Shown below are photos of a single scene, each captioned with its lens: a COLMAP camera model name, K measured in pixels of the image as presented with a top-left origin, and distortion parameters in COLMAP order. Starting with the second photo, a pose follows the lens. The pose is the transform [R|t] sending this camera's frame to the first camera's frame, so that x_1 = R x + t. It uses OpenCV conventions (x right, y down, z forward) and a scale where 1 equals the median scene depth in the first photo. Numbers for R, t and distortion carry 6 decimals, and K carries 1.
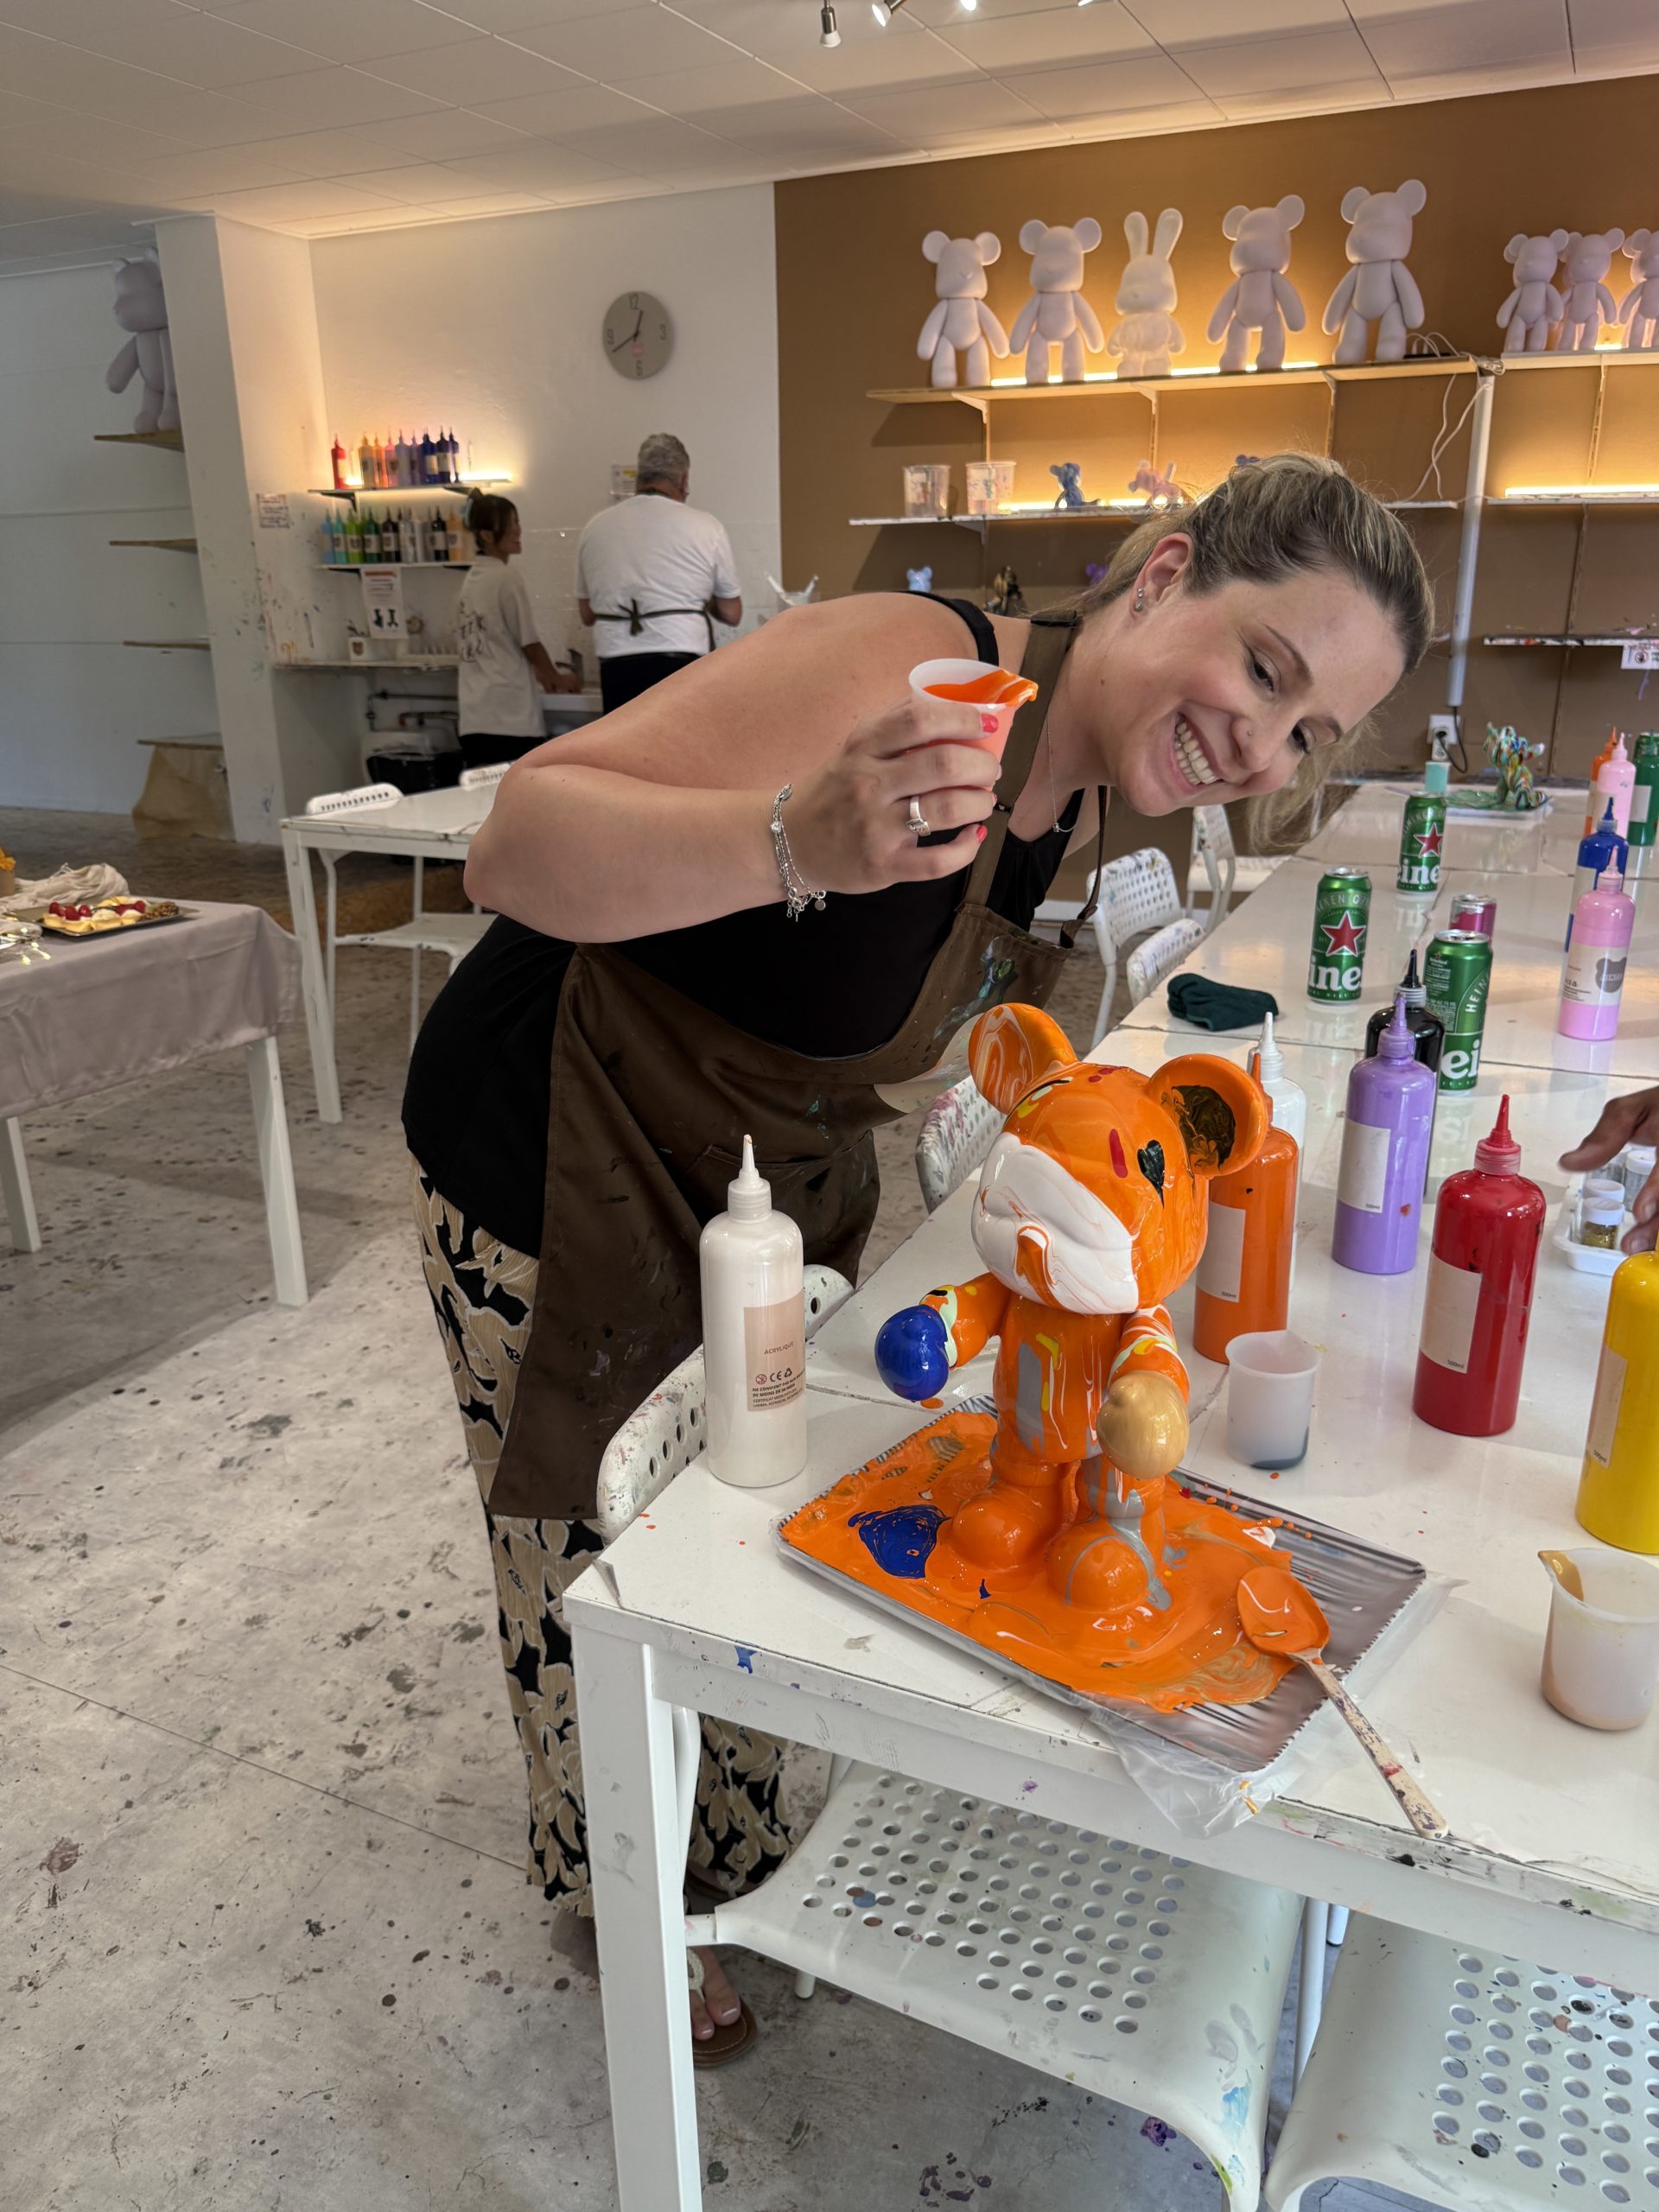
lens RADIAL K [[1560.4, 0, 829.5], [0, 1560.4, 1106.0], [0, 0, 1]] dist [-0.008293, -0.003345]
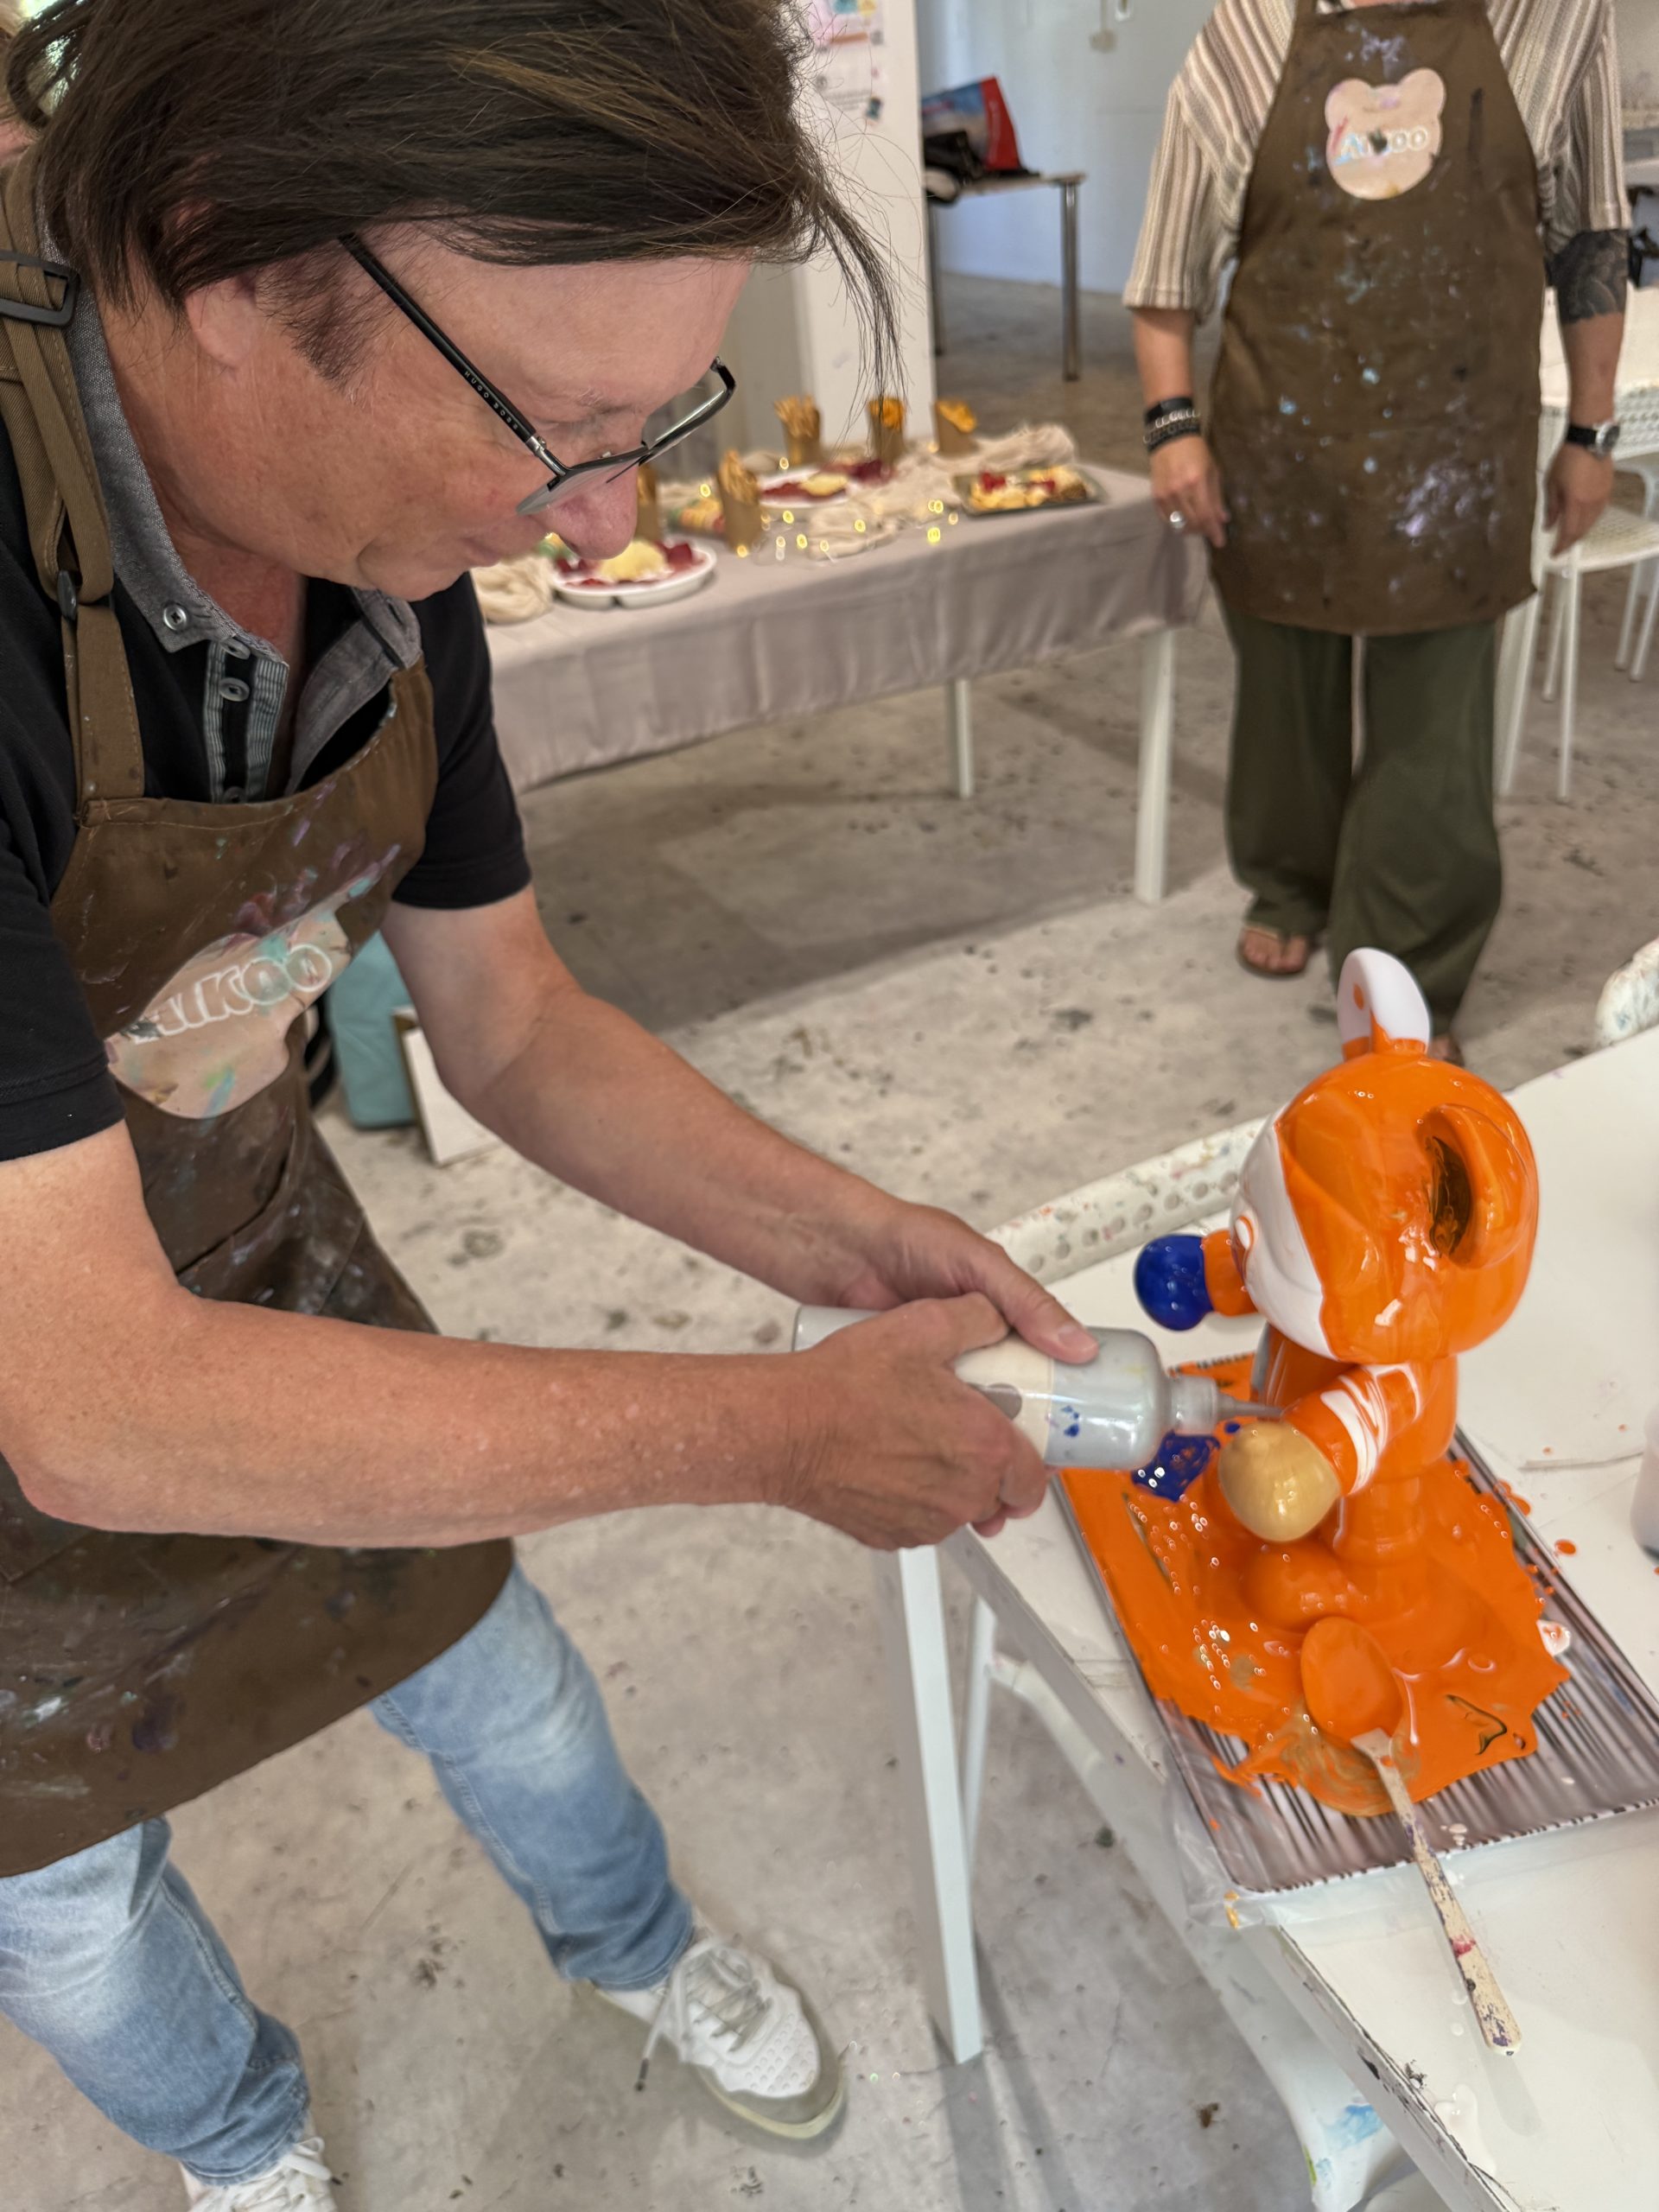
lens RADIAL K [[1562.4, 0, 823.1], [0, 1562.4, 1107.9], [0, 0, 1]] dist [0.065373, -0.114560]
pose [[0.779190, 0.294808, -0.553128, 0.091421], [-0.119887, 0.936287, 0.330142, -0.054879], [0.615216, -0.190930, 0.764889, 0.046962]]
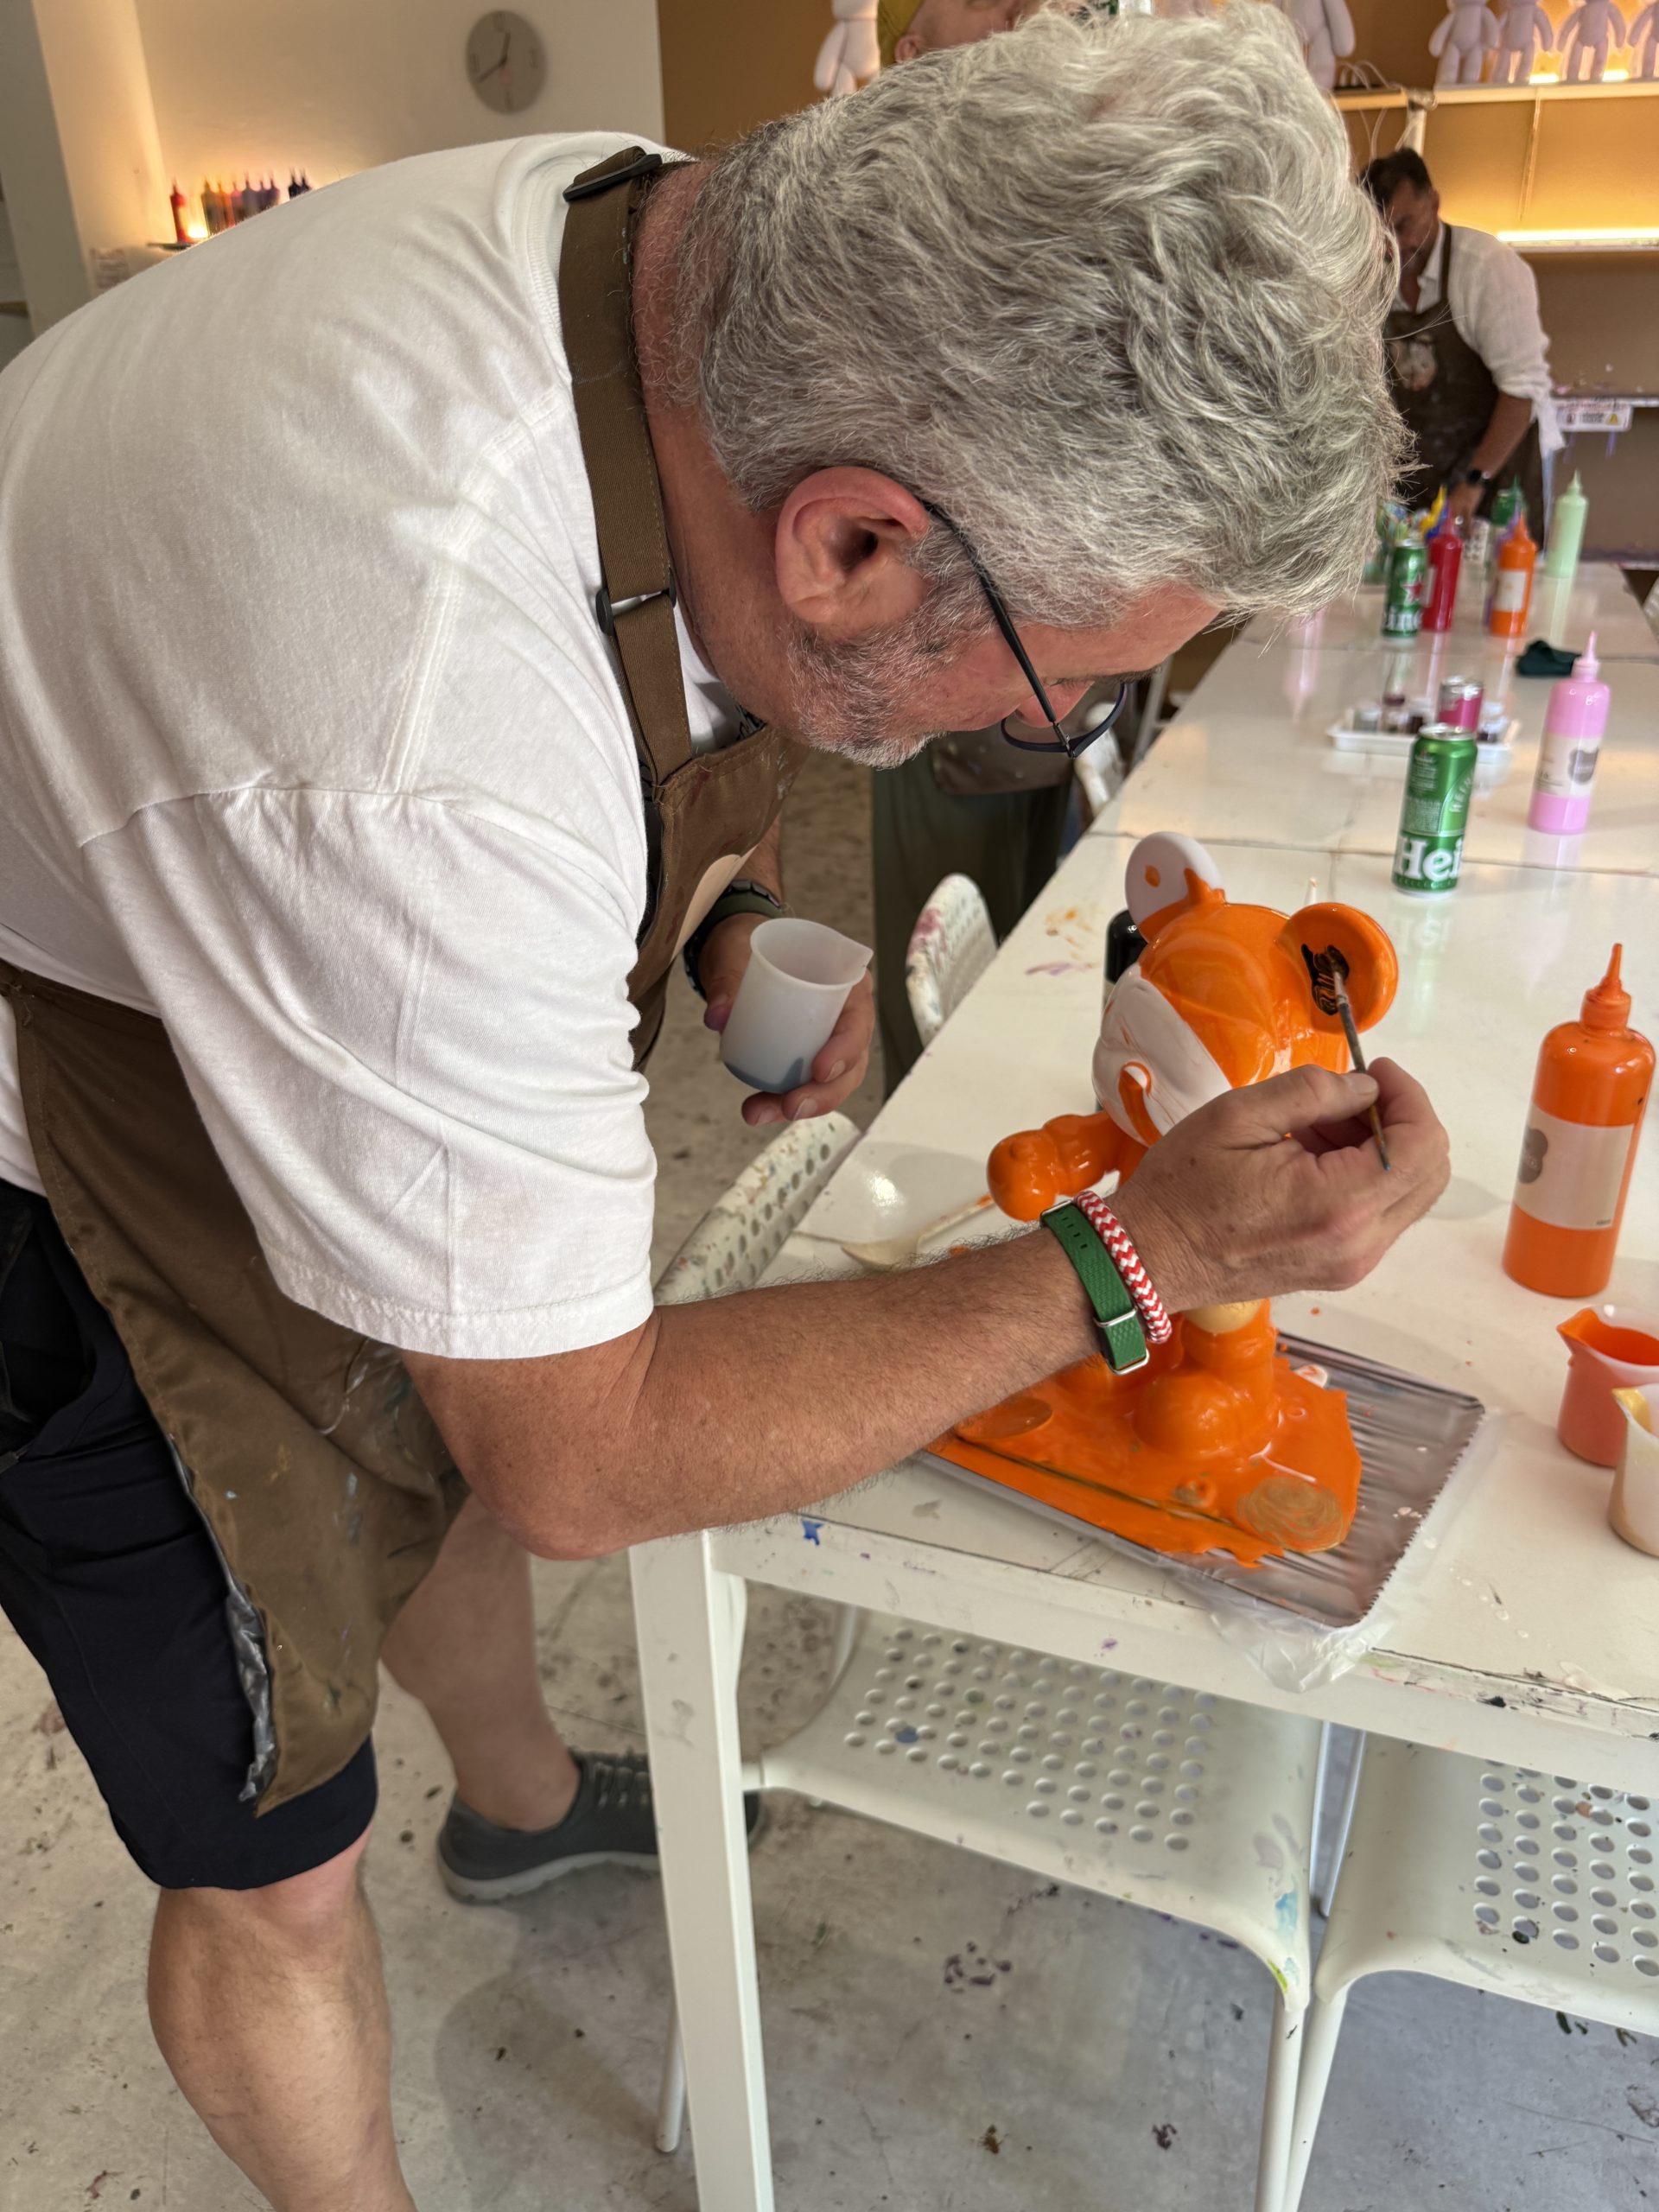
lens RADIAL K [[1575.5, 0, 847.1], [0, 1575.5, 1095.9], [0, 0, 1]] dist [-0.008863, -0.006886]
pose [[0.997141, -0.040030, 0.064091, -0.019644], [0.031778, 0.991653, 0.124956, -0.009216], [-0.068559, -0.122562, 0.990090, 0.012876]]
